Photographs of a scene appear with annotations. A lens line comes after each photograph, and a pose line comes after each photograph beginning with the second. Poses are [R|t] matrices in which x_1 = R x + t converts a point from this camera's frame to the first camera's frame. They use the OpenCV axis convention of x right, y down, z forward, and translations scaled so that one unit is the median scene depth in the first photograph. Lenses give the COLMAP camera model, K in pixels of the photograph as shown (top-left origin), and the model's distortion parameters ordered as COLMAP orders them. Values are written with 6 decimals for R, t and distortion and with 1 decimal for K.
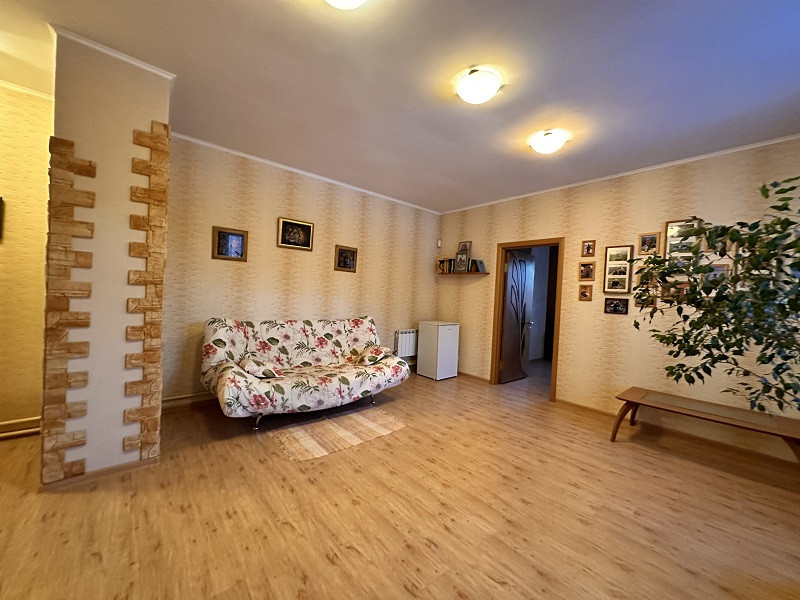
lens RADIAL K [[315.5, 0, 400.0], [0, 315.5, 300.0], [0, 0, 1]] dist [-0.003060, 0.000347]
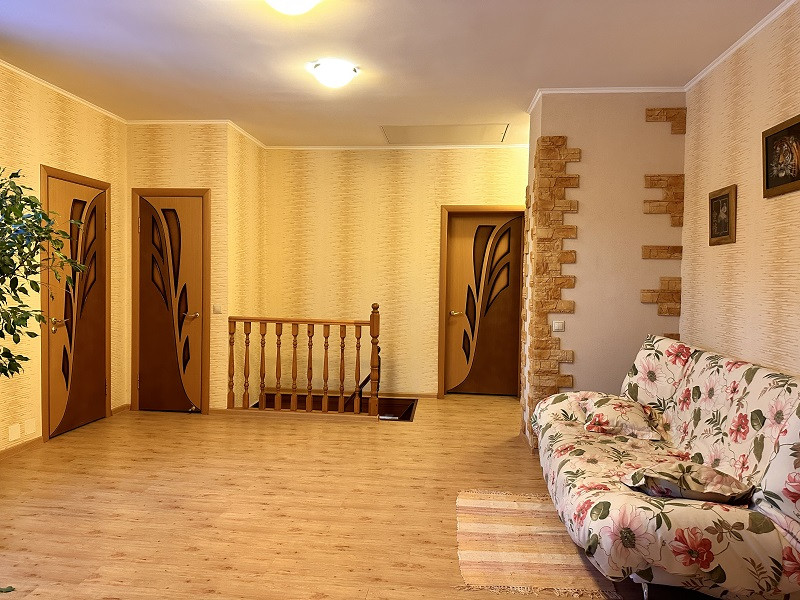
lens RADIAL K [[555.3, 0, 400.0], [0, 555.3, 300.0], [0, 0, 1]] dist [0.085690, -0.125773]
pose [[-0.721022, -0.032636, -0.692143, 0.970976], [-0.062184, 0.997907, 0.017726, -0.010240], [0.690116, 0.055821, -0.721543, 2.231417]]
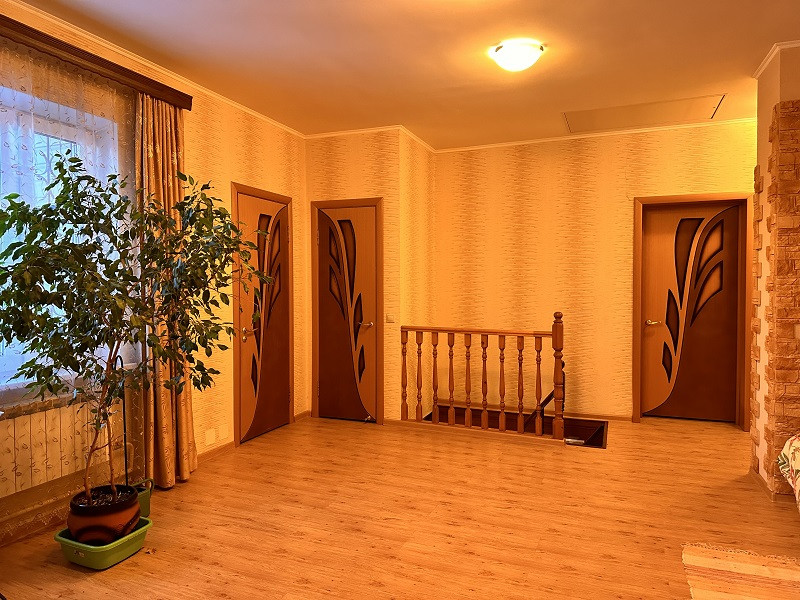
lens RADIAL K [[559.5, 0, 401.3], [0, 559.5, 303.4], [0, 0, 1]] dist [0.096634, -0.133092]
pose [[-0.885278, -0.029012, -0.464156, 0.925551], [-0.046490, 0.998574, 0.026253, -0.007887], [0.462732, 0.044820, -0.885365, 2.050452]]
